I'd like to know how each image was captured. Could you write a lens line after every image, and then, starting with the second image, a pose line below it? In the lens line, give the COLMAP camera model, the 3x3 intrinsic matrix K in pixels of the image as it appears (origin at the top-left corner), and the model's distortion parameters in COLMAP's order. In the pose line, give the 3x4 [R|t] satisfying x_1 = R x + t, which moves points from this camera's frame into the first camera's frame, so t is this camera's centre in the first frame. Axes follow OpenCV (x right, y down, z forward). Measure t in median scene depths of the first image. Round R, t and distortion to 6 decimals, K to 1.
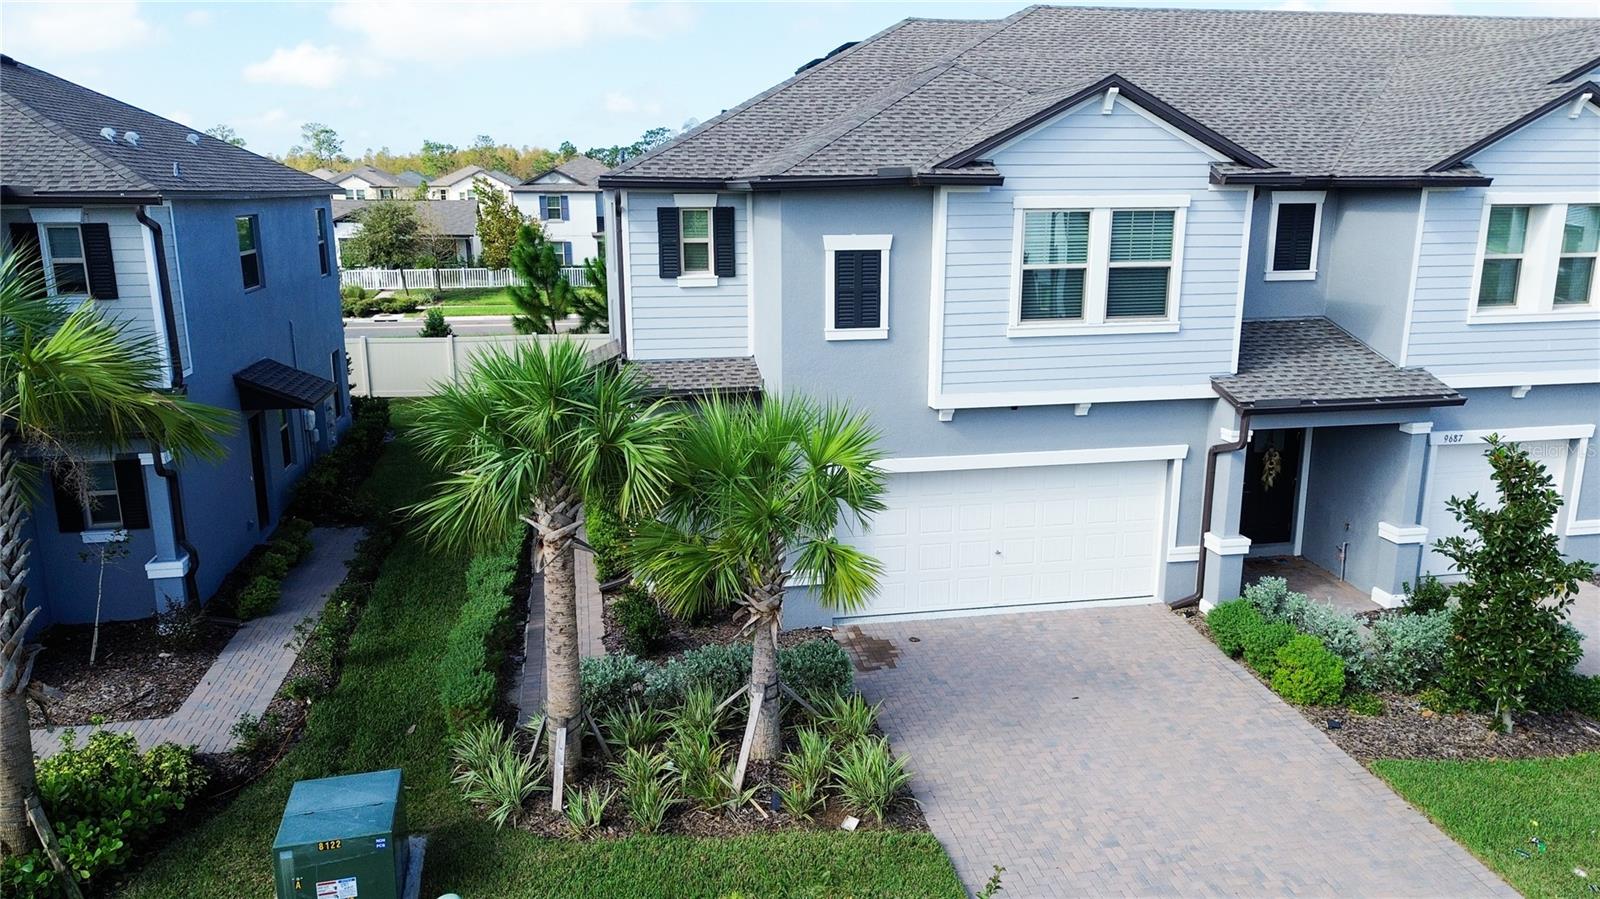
lens RADIAL K [[1137.2, 0, 797.5], [0, 1137.2, 454.3], [0, 0, 1]] dist [0.041809, -0.047813]
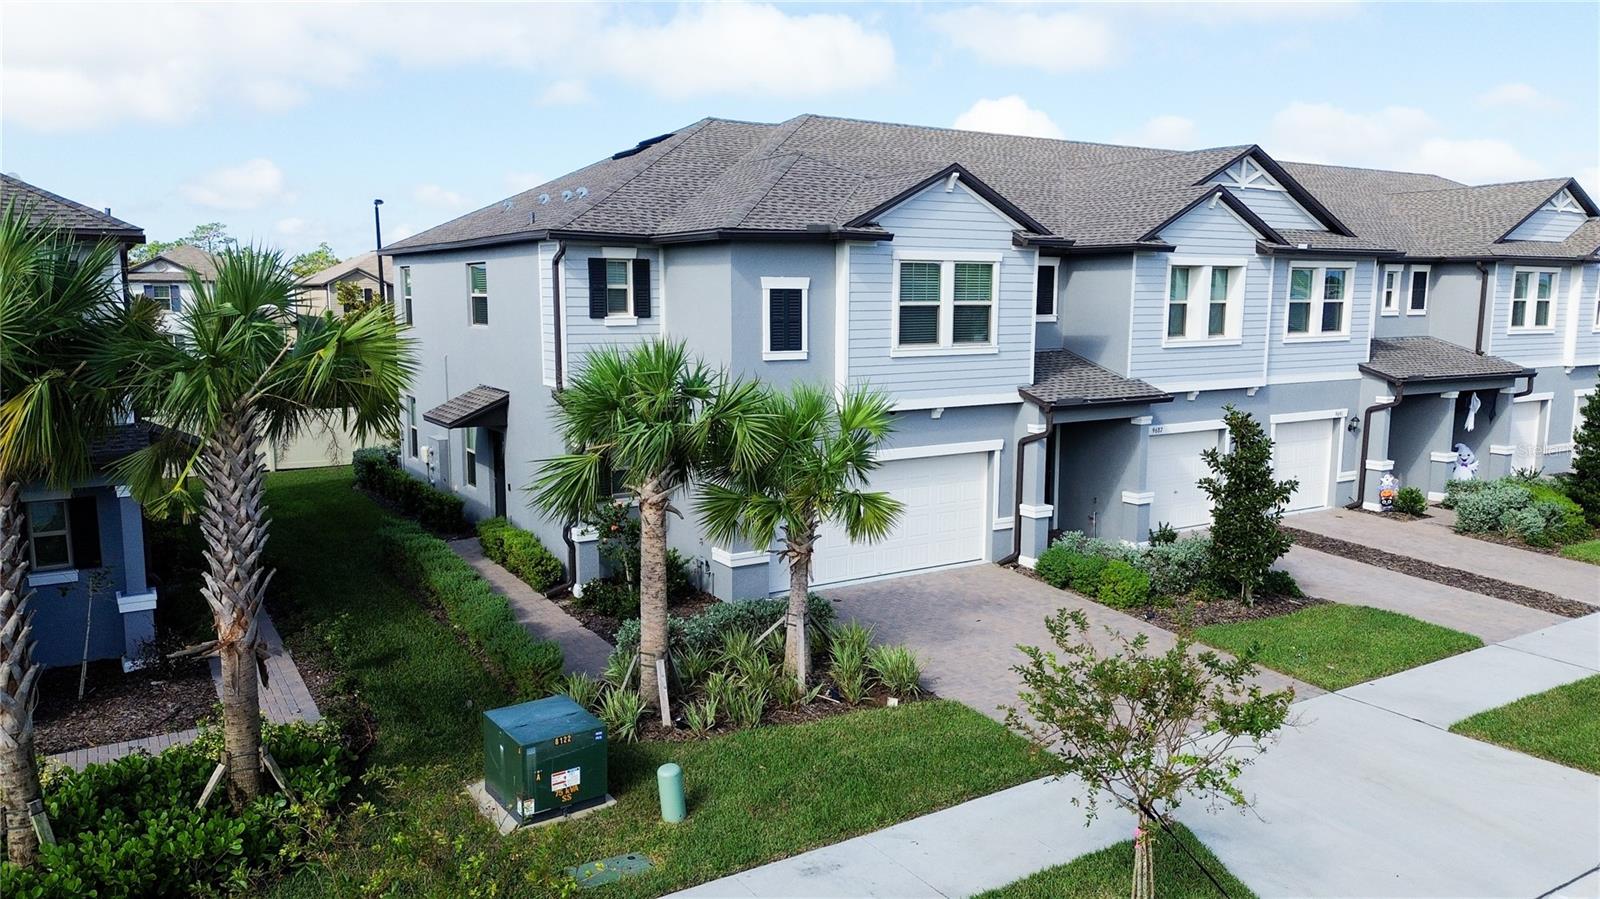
lens RADIAL K [[1137.2, 0, 797.5], [0, 1137.2, 454.3], [0, 0, 1]] dist [0.041809, -0.047813]
pose [[0.931161, -0.045144, 0.361802, -0.380207], [0.077498, 0.994137, -0.075410, 0.094876], [-0.356276, 0.098257, 0.929200, -0.154979]]
